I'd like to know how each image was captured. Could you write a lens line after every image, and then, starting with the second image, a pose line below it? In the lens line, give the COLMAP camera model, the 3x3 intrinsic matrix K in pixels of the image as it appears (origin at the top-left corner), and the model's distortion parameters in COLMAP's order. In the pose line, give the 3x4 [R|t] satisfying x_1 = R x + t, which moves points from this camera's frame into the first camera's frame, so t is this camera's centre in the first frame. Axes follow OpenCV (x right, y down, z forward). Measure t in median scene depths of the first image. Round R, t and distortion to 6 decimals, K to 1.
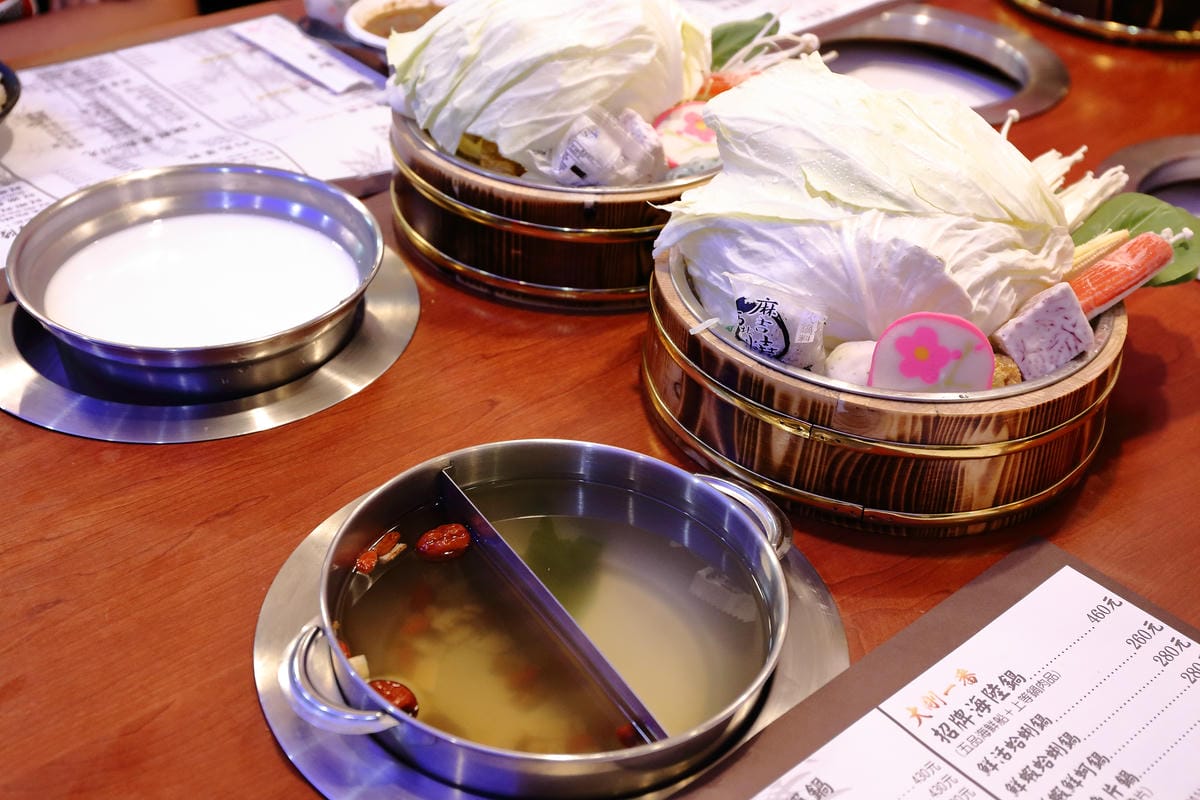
lens RADIAL K [[1757.8, 0, 600.0], [0, 1757.8, 400.0], [0, 0, 1]] dist [-0.137306, 1.678209]
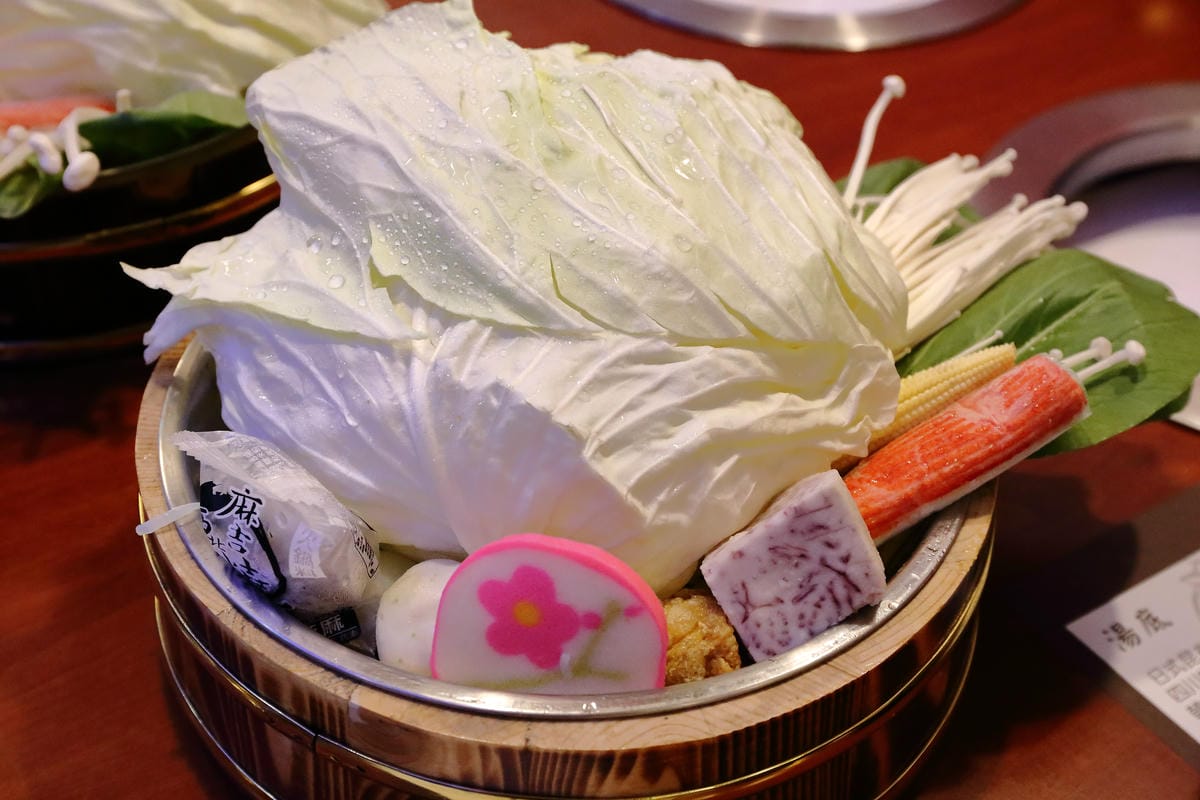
lens RADIAL K [[2041.4, 0, 600.0], [0, 2041.4, 400.0], [0, 0, 1]] dist [0.057391, 0.344437]
pose [[0.990966, 0.045296, -0.126230, 0.270970], [-0.033291, 0.994859, 0.095637, -0.144109], [0.129913, -0.090570, 0.987380, 0.396103]]
